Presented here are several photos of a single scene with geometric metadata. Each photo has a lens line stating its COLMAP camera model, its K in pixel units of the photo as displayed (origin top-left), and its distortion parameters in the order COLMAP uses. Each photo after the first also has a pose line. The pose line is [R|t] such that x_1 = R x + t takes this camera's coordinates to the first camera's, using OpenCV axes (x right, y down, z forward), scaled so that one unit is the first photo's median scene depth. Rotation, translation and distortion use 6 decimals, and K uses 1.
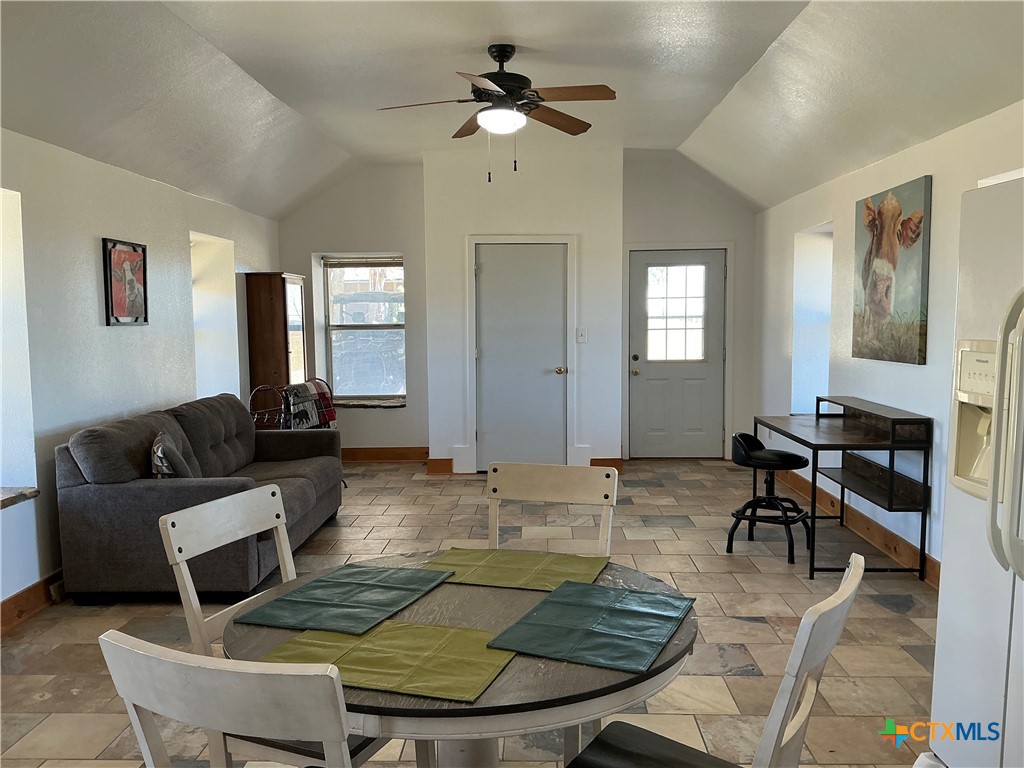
lens RADIAL K [[848.1, 0, 512.0], [0, 848.1, 384.0], [0, 0, 1]] dist [0.171455, -0.365192]
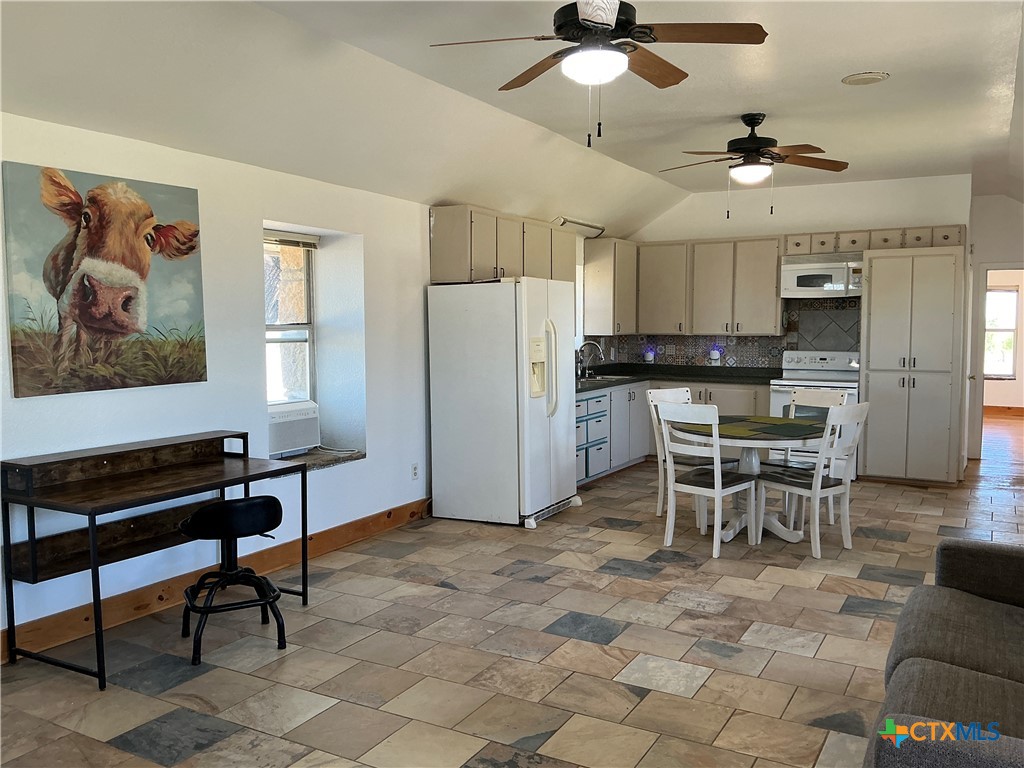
lens RADIAL K [[848.1, 0, 512.0], [0, 848.1, 384.0], [0, 0, 1]] dist [0.171455, -0.365192]
pose [[-0.887243, -0.028530, 0.460419, -0.296841], [0.041595, 0.989072, 0.141444, -0.145240], [-0.459423, 0.144646, -0.876361, 1.716997]]
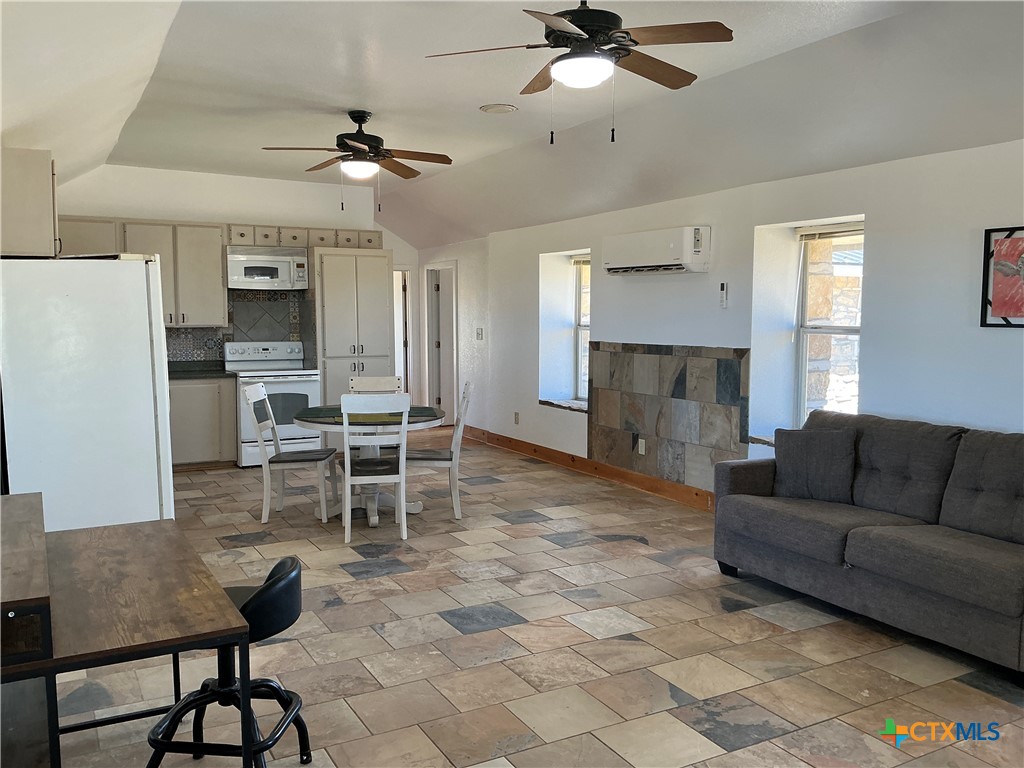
lens RADIAL K [[848.1, 0, 512.0], [0, 848.1, 384.0], [0, 0, 1]] dist [0.171455, -0.365192]
pose [[-0.860689, 0.047410, -0.506919, 0.462694], [-0.036396, 0.987378, 0.154142, -0.144665], [0.507828, 0.151118, -0.848100, 1.671803]]
